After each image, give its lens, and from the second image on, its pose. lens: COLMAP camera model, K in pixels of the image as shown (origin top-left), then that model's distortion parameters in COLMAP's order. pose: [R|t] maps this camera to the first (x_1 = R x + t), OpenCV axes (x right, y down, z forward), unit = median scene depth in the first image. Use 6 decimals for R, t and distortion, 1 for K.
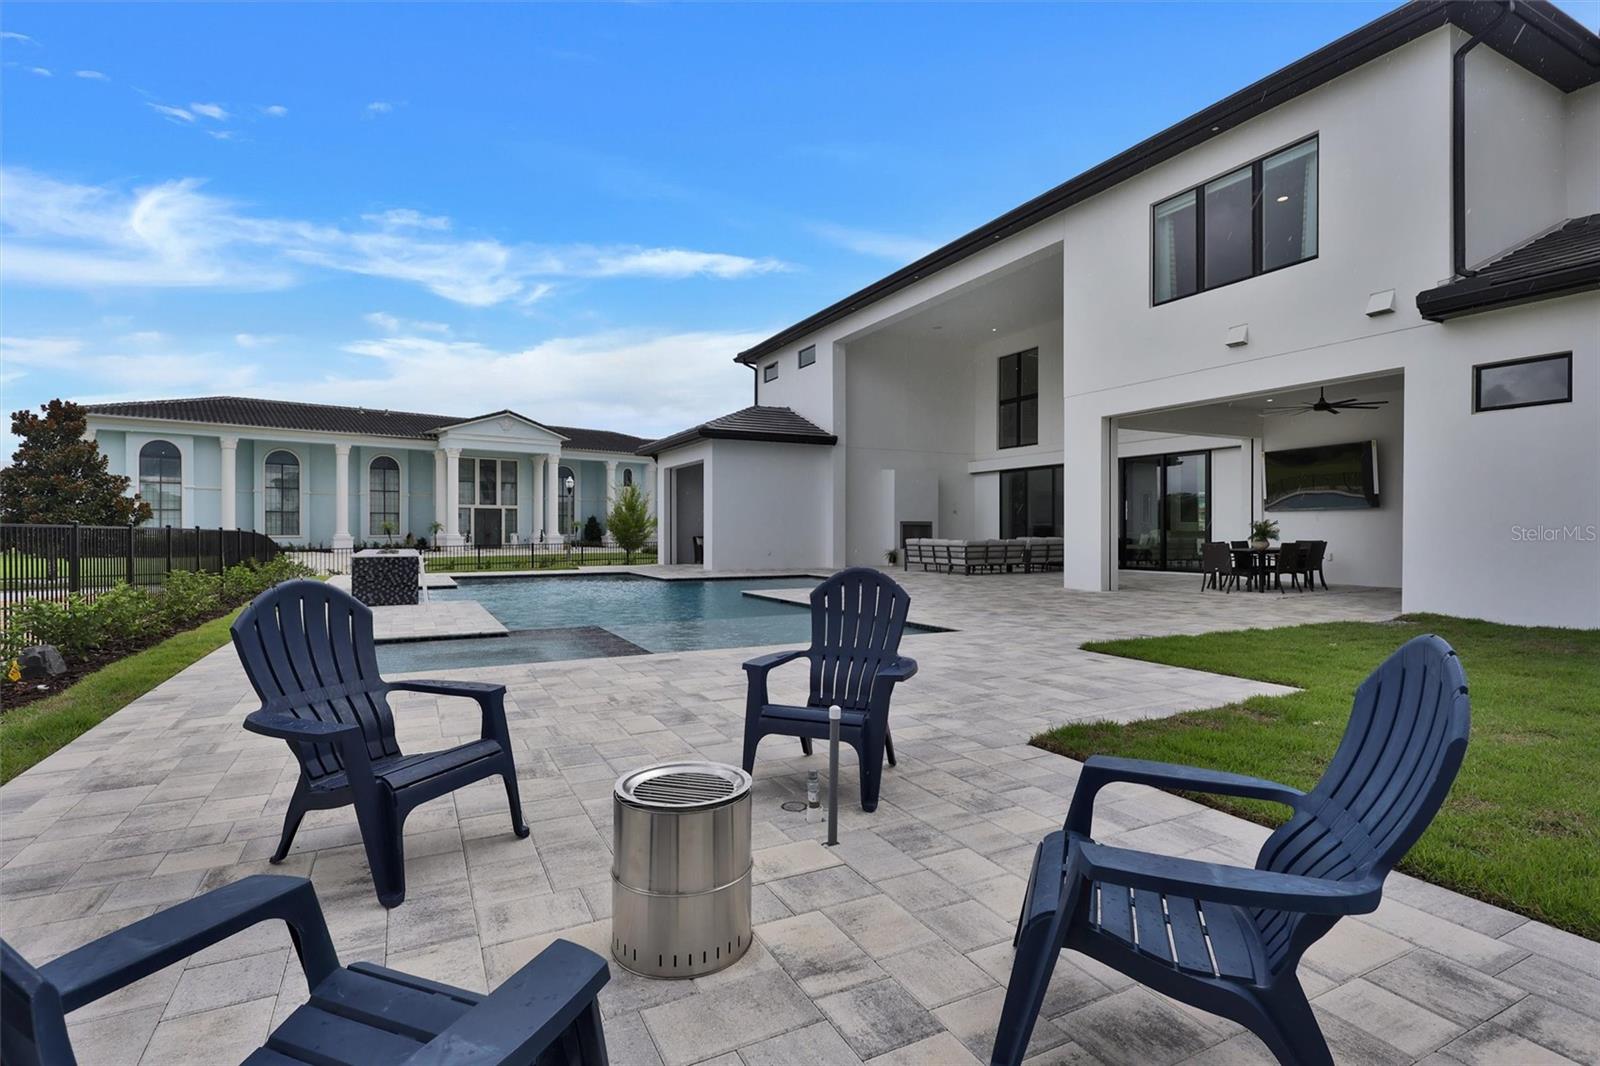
lens RADIAL K [[752.2, 0, 804.5], [0, 752.2, 530.8], [0, 0, 1]] dist [0.004107, -0.000035]
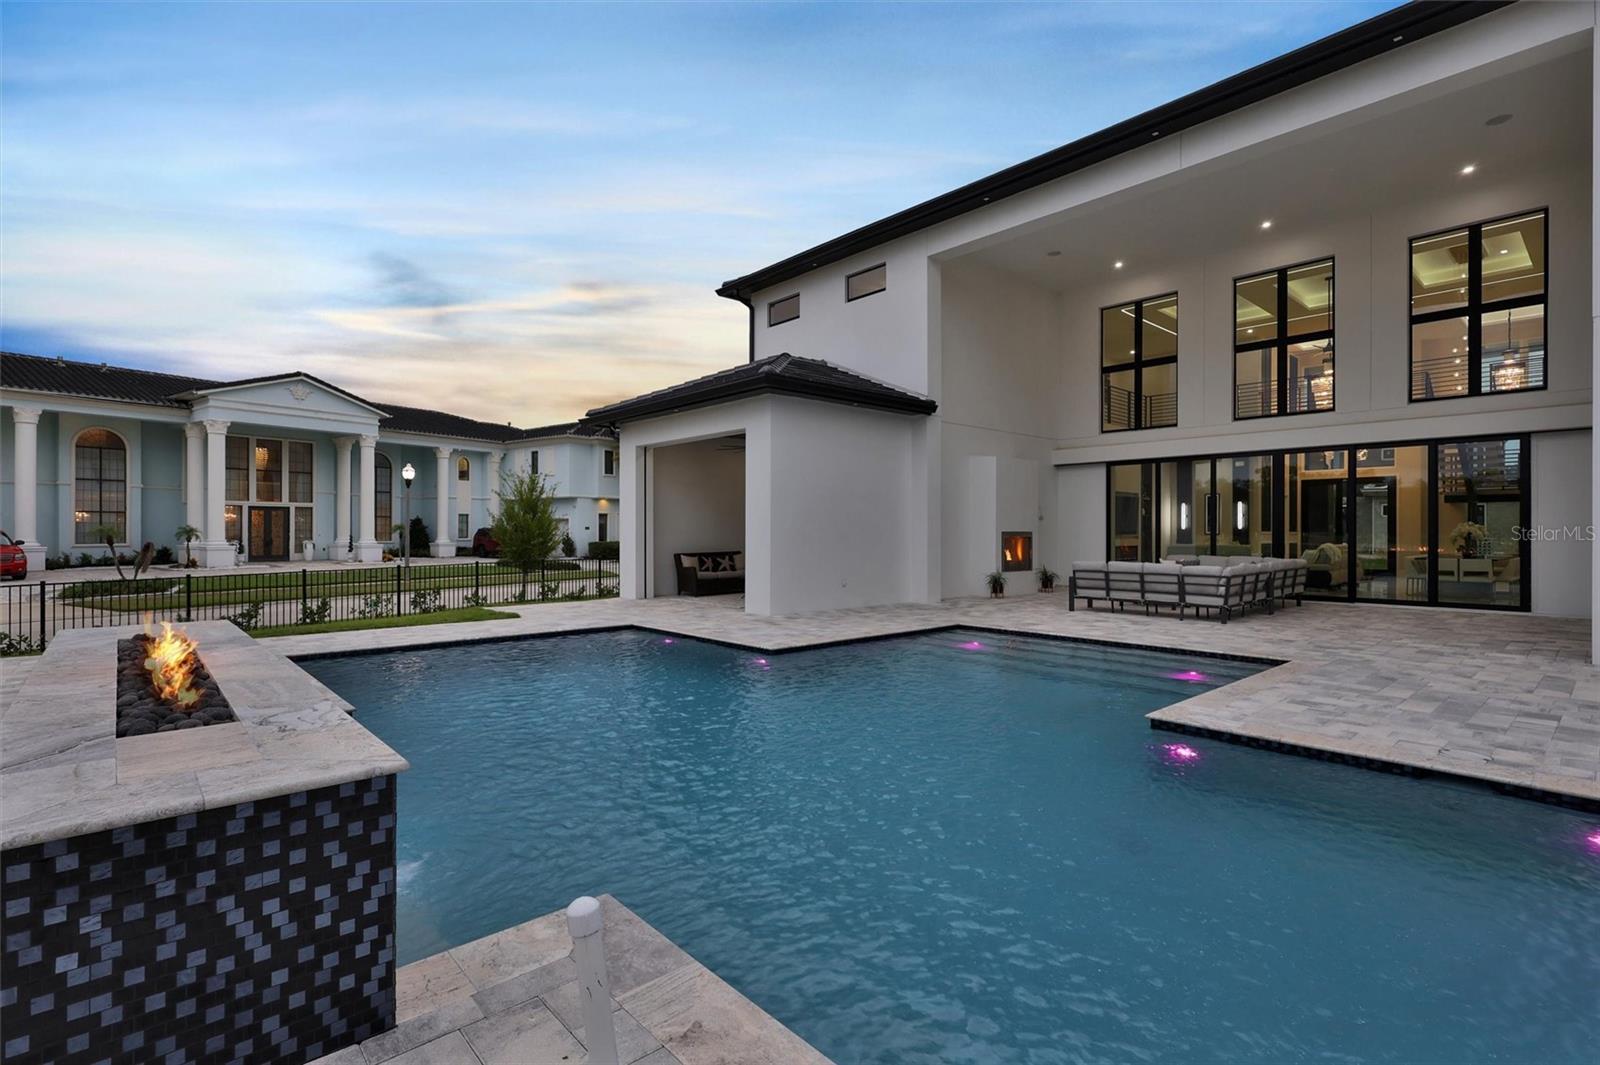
lens RADIAL K [[752.2, 0, 793.4], [0, 752.2, 534.2], [0, 0, 1]] dist [0.004107, -0.000035]
pose [[0.971915, 0.001746, 0.235326, -0.125239], [-0.002226, 0.999996, 0.001777, -0.006642], [-0.235322, -0.002251, 0.971915, 0.216067]]
